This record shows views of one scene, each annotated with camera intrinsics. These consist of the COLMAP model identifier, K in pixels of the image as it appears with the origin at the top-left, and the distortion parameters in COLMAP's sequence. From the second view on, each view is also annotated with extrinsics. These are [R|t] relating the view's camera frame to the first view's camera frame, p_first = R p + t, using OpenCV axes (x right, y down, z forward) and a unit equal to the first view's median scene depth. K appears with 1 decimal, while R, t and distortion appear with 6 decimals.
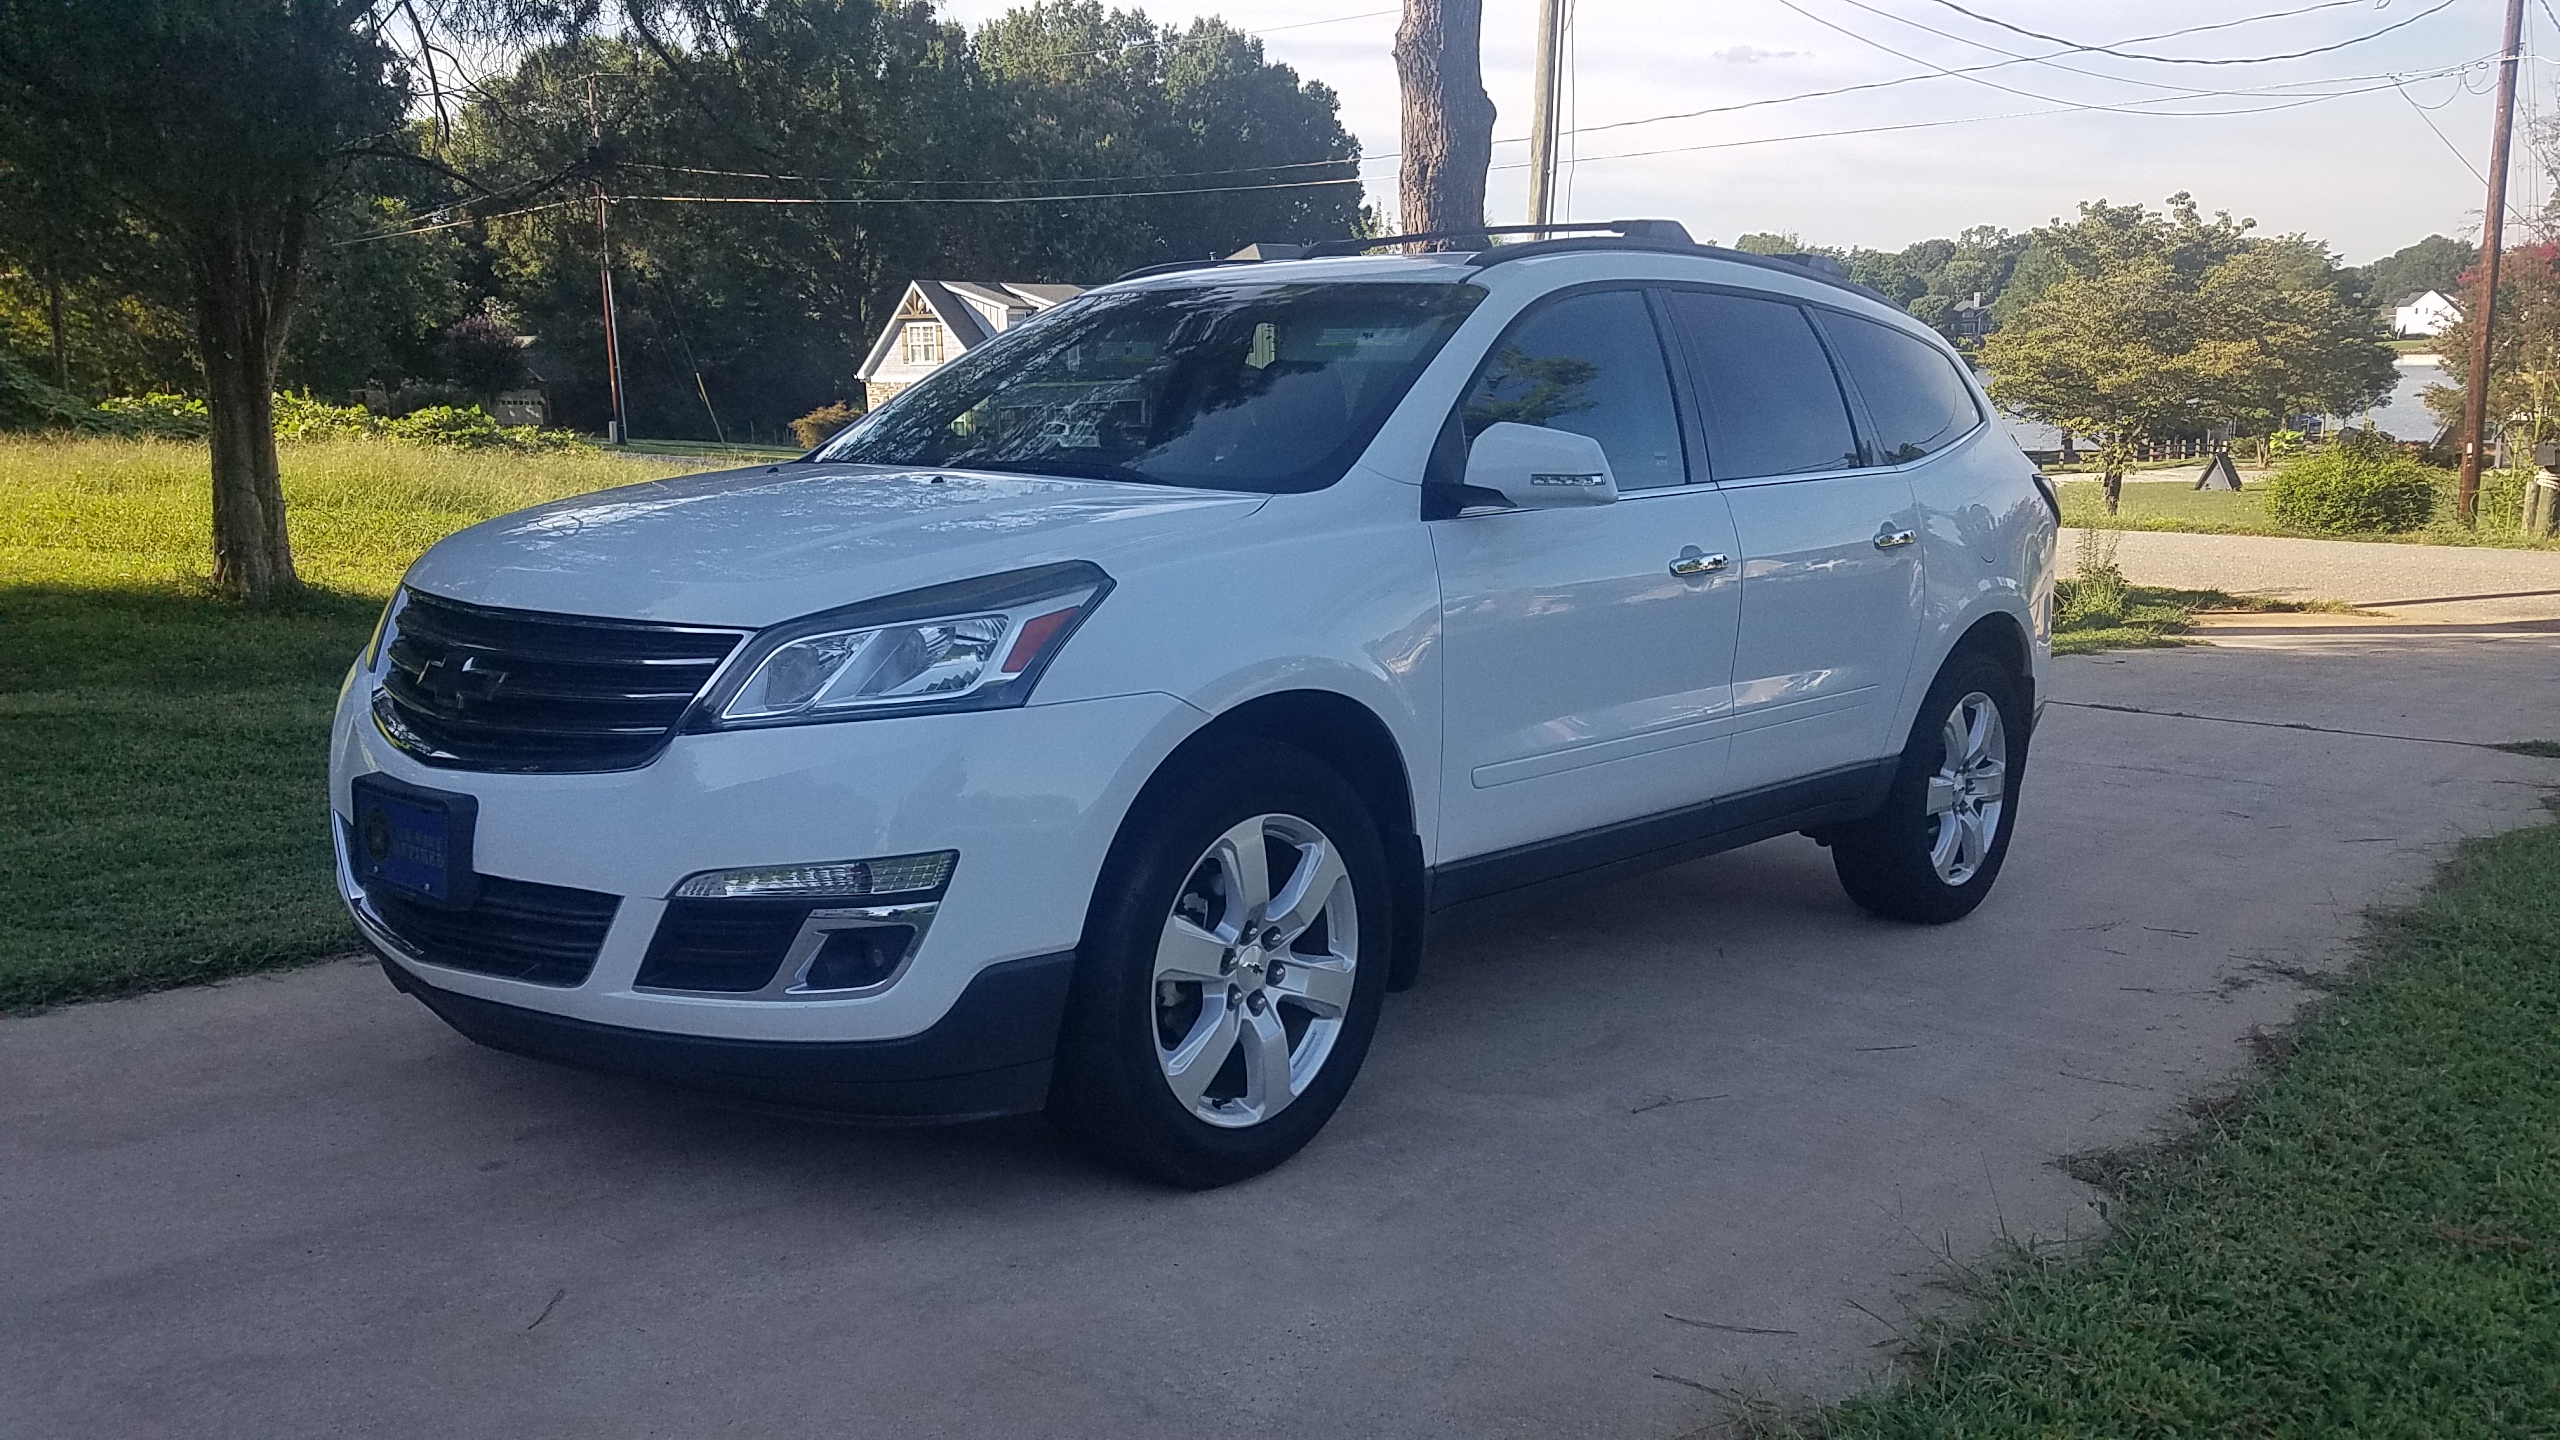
lens RADIAL K [[2043.4, 0, 1207.5], [0, 2043.4, 721.1], [0, 0, 1]] dist [0.197124, -0.283280]
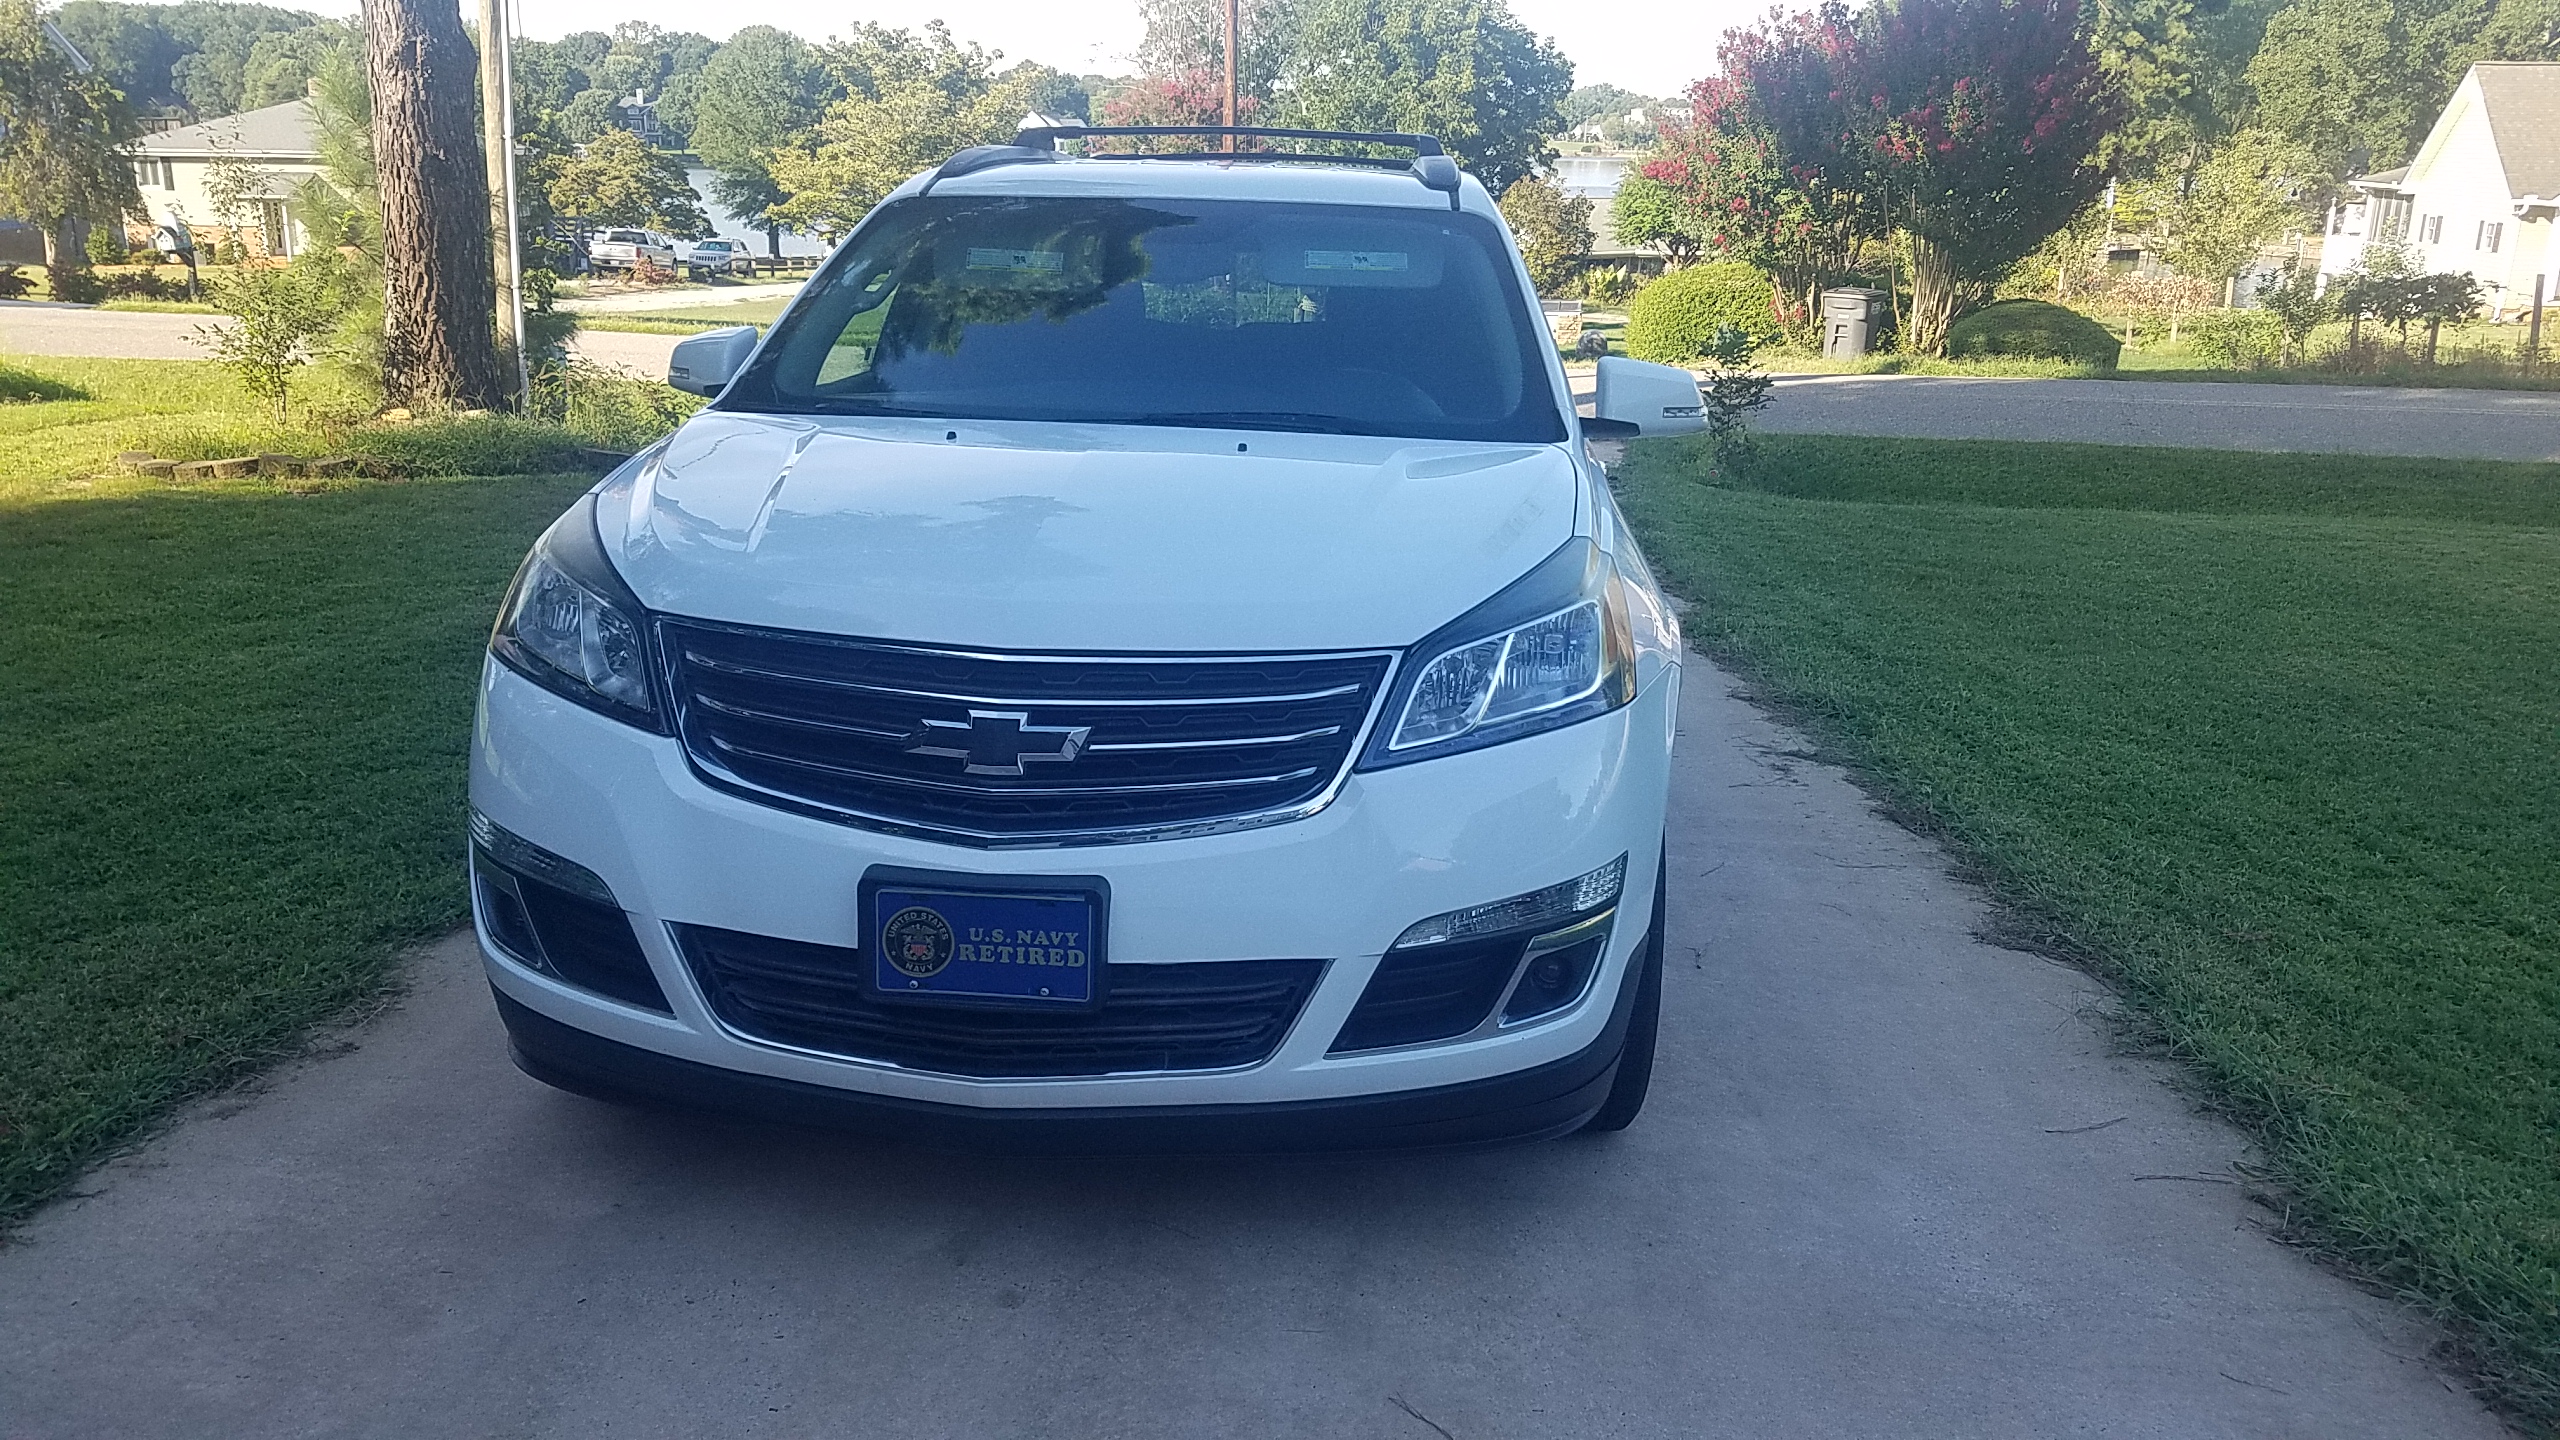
lens RADIAL K [[2043.4, 0, 1207.5], [0, 2043.4, 721.1], [0, 0, 1]] dist [0.197124, -0.283280]
pose [[0.824763, -0.127259, 0.550973, -0.655554], [0.074941, 0.990352, 0.116561, -0.103082], [-0.560491, -0.054845, 0.826343, 0.244590]]
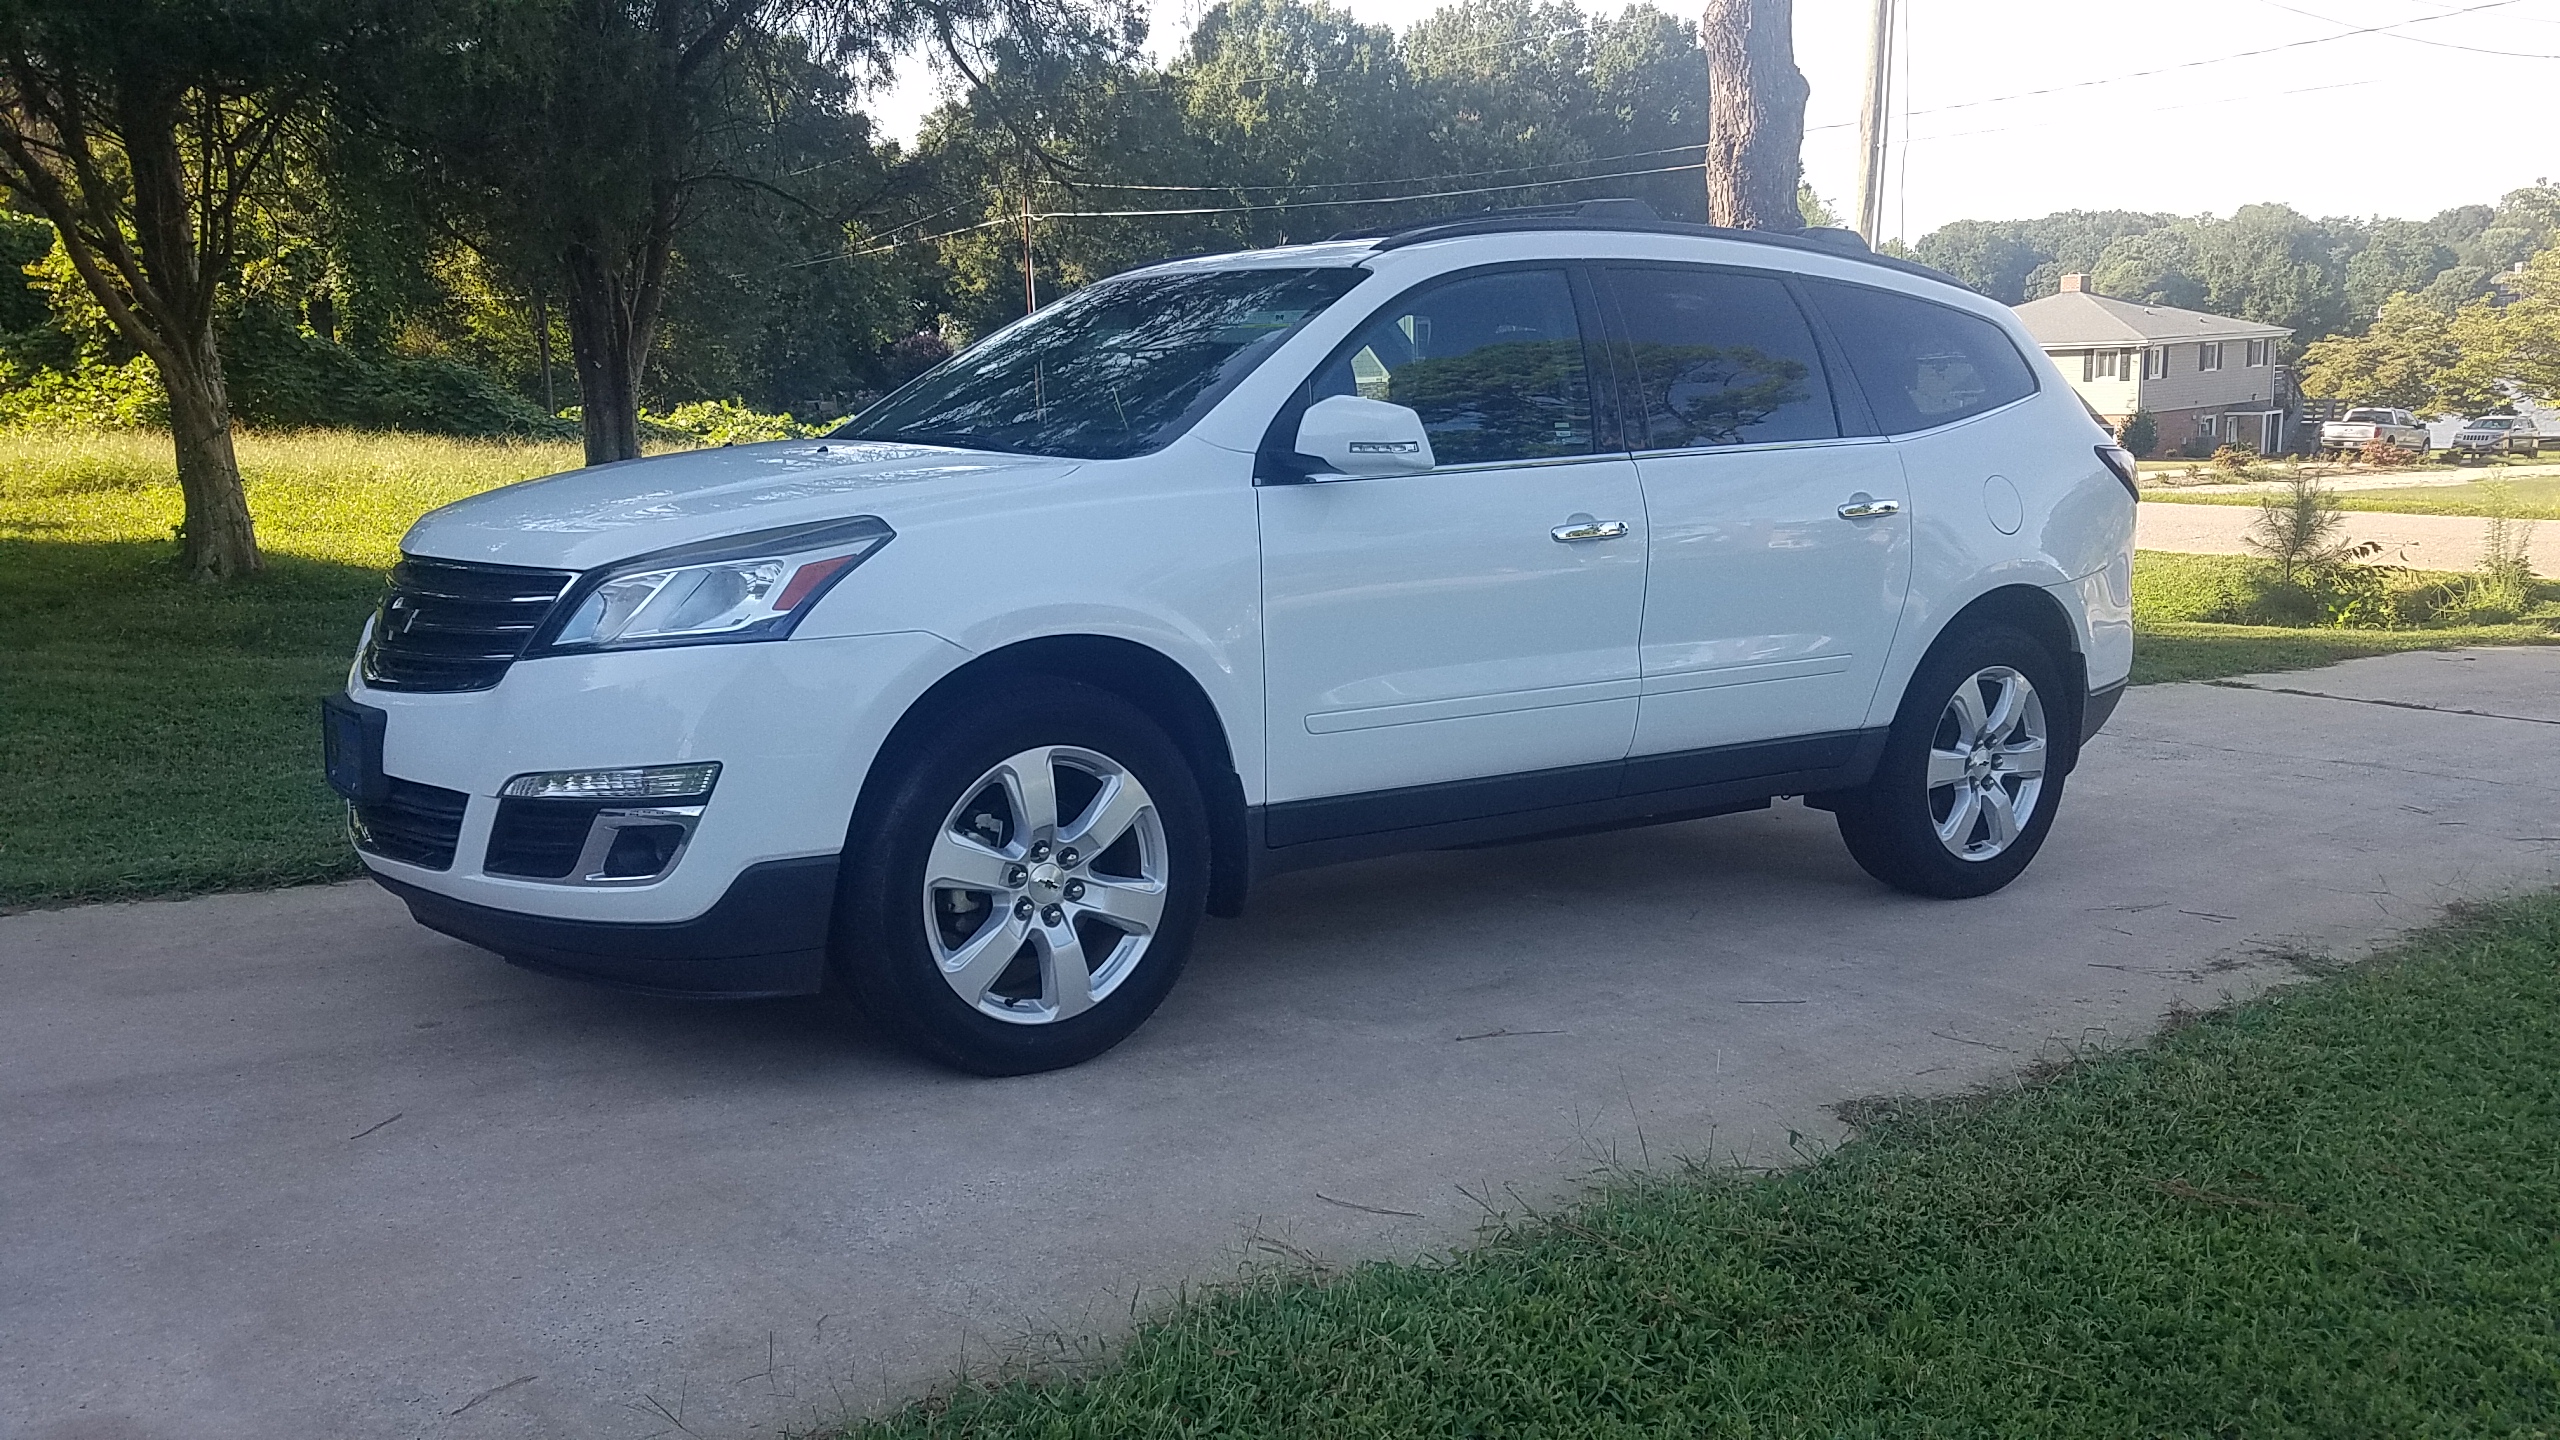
lens RADIAL K [[2043.4, 0, 1207.5], [0, 2043.4, 721.1], [0, 0, 1]] dist [0.197124, -0.283280]
pose [[0.977424, 0.019424, -0.210391, 0.313928], [-0.019338, 0.999810, 0.002462, 0.025361], [0.210399, 0.001662, 0.977614, -0.067726]]
